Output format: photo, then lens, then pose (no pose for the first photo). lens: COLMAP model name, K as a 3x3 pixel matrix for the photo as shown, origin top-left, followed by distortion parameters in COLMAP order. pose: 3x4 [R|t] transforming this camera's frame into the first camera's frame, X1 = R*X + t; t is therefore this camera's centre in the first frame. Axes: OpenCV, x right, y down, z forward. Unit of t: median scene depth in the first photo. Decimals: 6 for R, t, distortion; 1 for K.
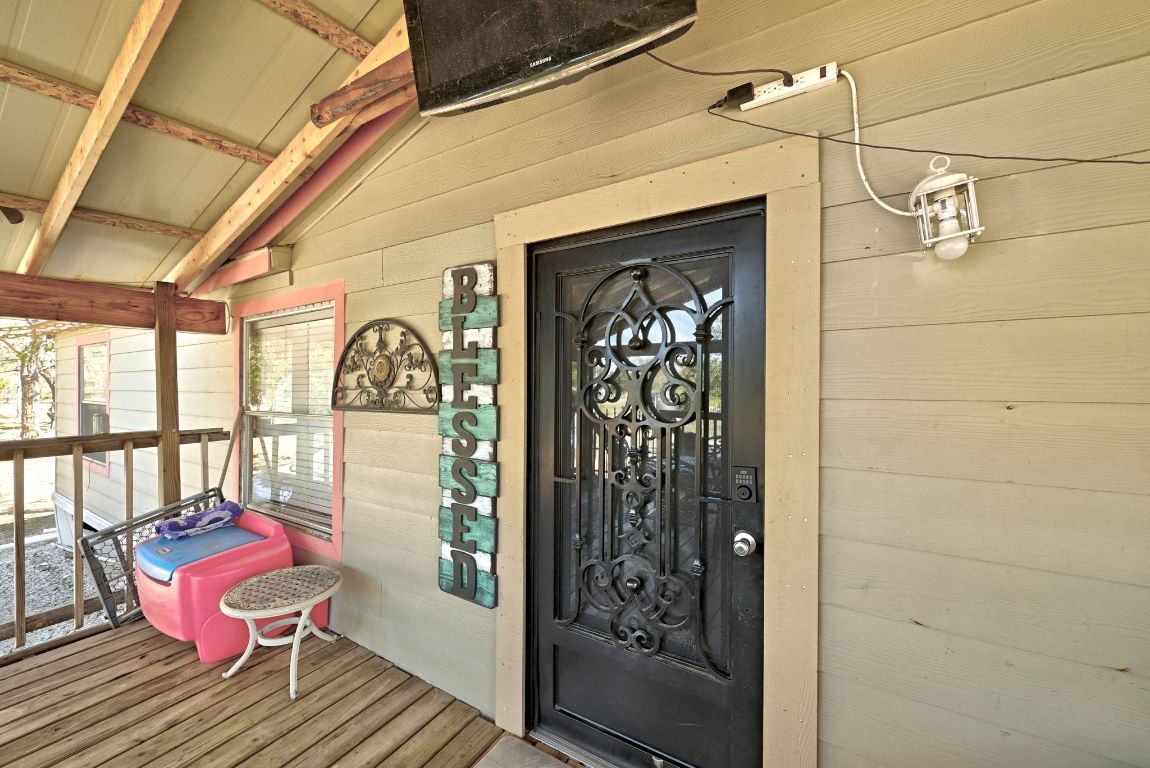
lens RADIAL K [[449.4, 0, 571.4], [0, 449.4, 385.3], [0, 0, 1]] dist [-0.000226, -0.000167]
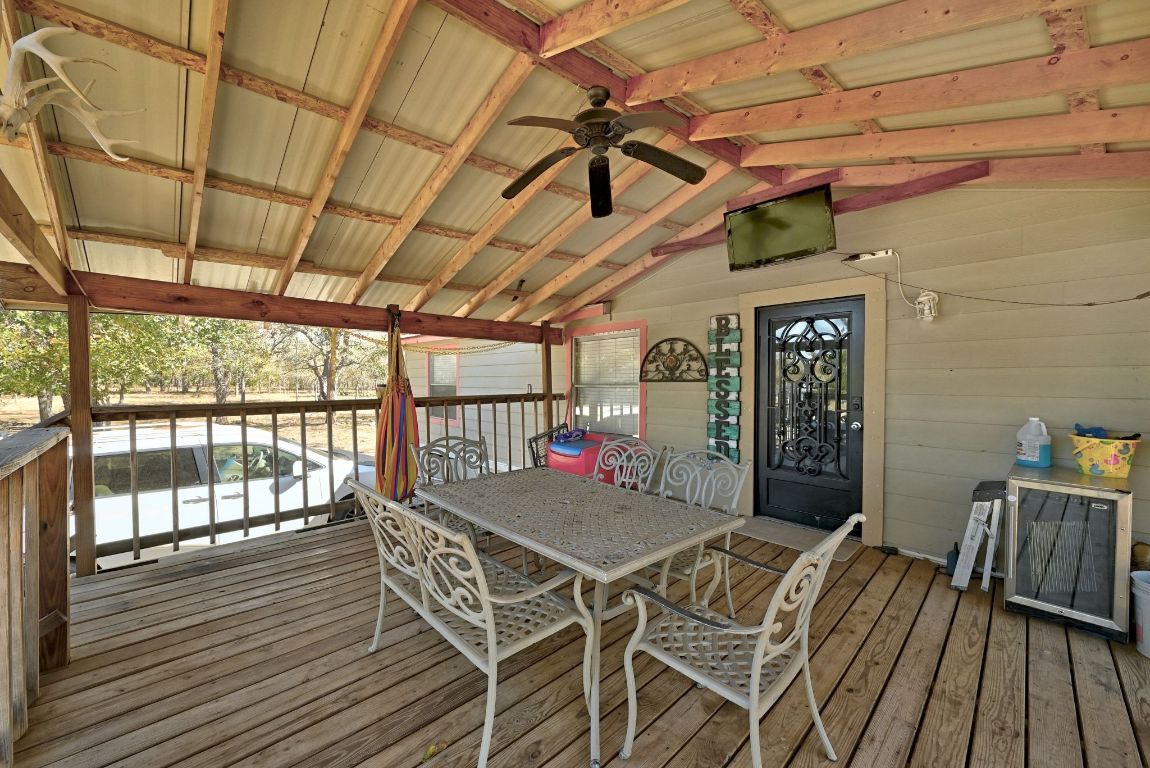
lens RADIAL K [[449.4, 0, 578.6], [0, 449.4, 386.5], [0, 0, 1]] dist [-0.000226, -0.000167]
pose [[0.972388, -0.000872, -0.233370, -0.409971], [0.005108, 0.999833, 0.017546, 0.049323], [0.233316, -0.018254, 0.972230, -1.370428]]
